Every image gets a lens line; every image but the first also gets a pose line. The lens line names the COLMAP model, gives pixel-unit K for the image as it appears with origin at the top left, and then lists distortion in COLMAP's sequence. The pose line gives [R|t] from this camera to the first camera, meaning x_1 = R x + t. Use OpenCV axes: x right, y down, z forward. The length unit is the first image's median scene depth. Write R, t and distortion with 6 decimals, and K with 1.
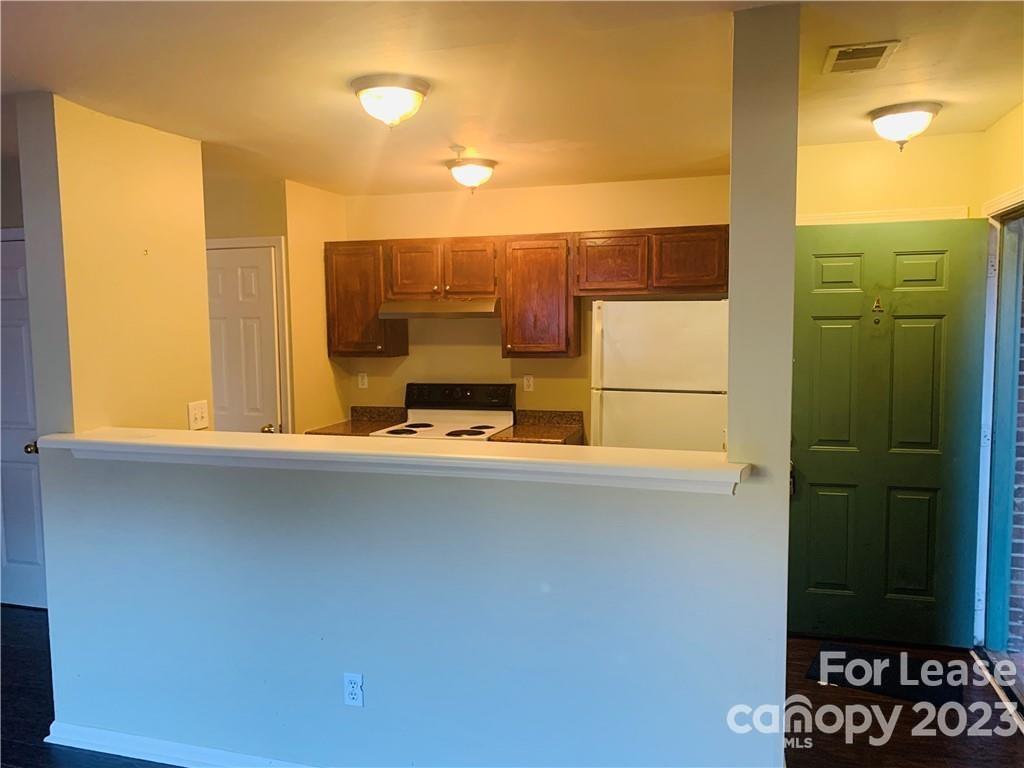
lens RADIAL K [[798.2, 0, 505.5], [0, 798.2, 388.1], [0, 0, 1]] dist [0.059606, -0.039529]
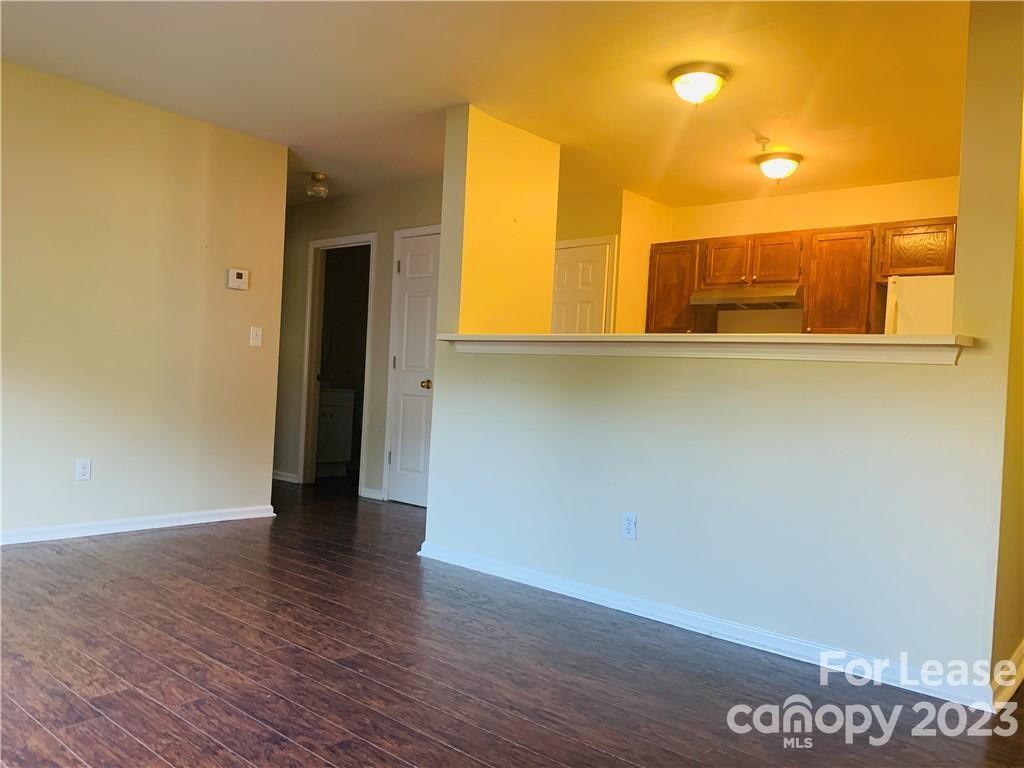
lens RADIAL K [[798.2, 0, 510.3], [0, 798.2, 381.3], [0, 0, 1]] dist [0.059606, -0.039529]
pose [[0.914709, 0.060070, -0.399623, 0.075068], [-0.099393, 0.991955, -0.078394, 0.144465], [0.391699, 0.111428, 0.913321, -0.151427]]
